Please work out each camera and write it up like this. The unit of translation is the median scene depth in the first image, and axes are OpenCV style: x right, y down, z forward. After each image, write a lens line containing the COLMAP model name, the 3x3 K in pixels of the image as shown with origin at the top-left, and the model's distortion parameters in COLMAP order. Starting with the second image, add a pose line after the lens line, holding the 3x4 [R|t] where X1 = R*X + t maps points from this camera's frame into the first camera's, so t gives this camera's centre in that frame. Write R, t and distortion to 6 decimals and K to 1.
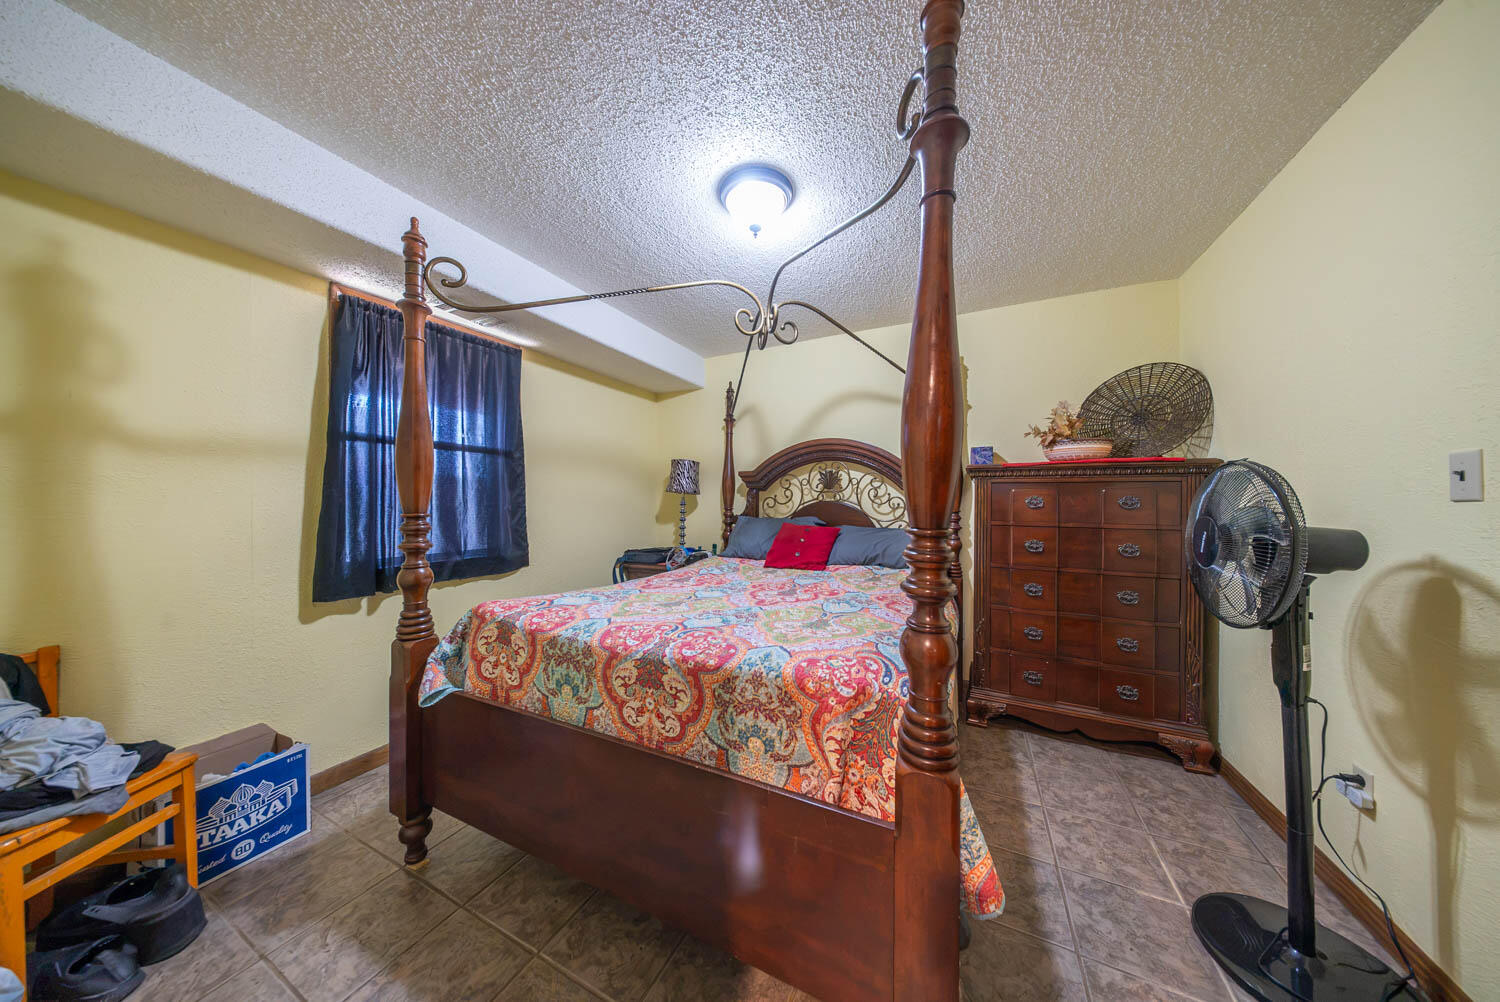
lens RADIAL K [[441.8, 0, 752.5], [0, 441.8, 499.9], [0, 0, 1]] dist [0.002778, -0.001297]
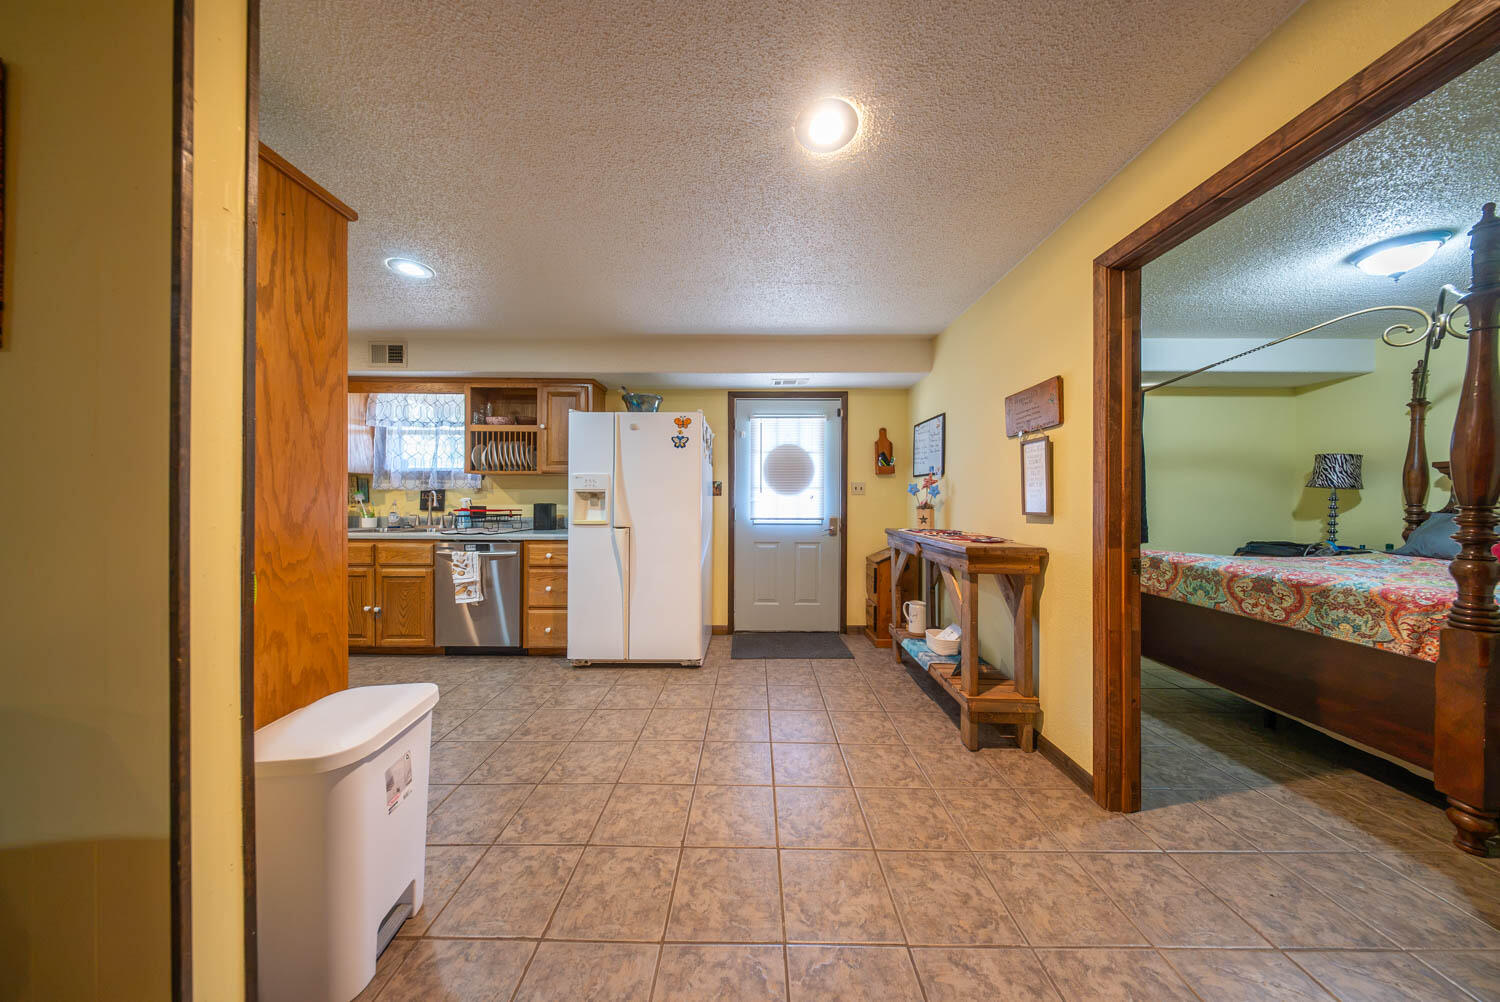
lens RADIAL K [[441.8, 0, 752.0], [0, 441.8, 503.5], [0, 0, 1]] dist [0.002778, -0.001297]
pose [[0.428114, 0.005384, -0.903709, 0.211808], [0.002665, 0.999970, 0.007220, 0.009430], [0.903721, -0.005499, 0.428087, -0.696201]]
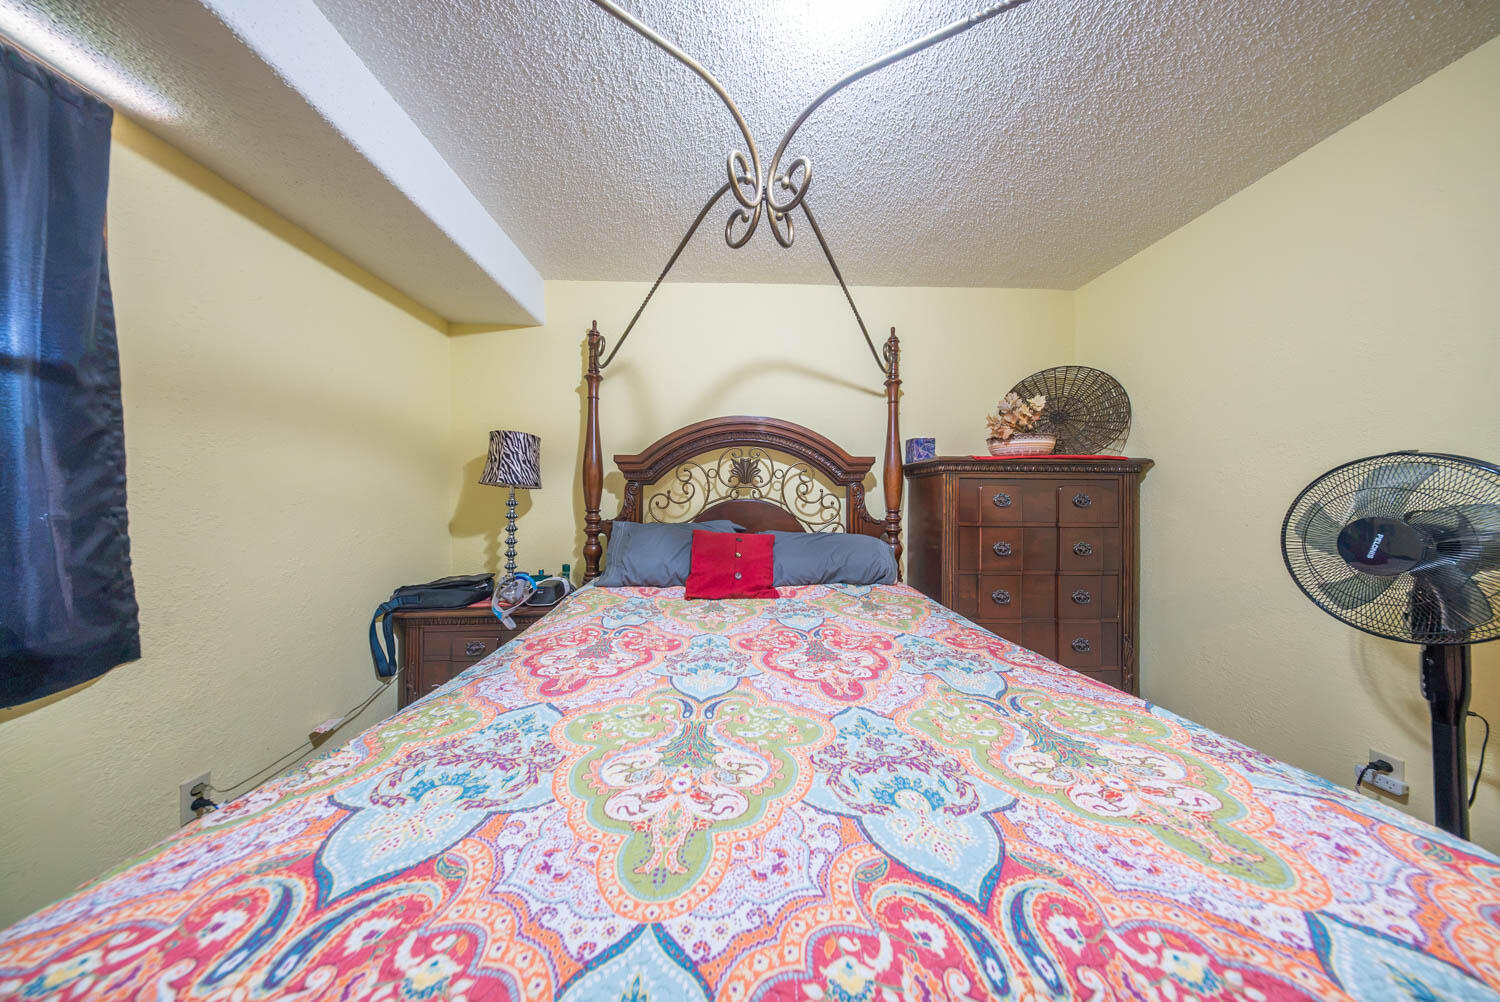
lens RADIAL K [[441.8, 0, 745.1], [0, 441.8, 501.9], [0, 0, 1]] dist [0.002778, -0.001297]
pose [[0.878724, -0.002018, 0.477326, -0.203822], [-0.001635, 0.999972, 0.007236, 0.002152], [-0.477328, -0.007139, 0.878696, 0.366033]]
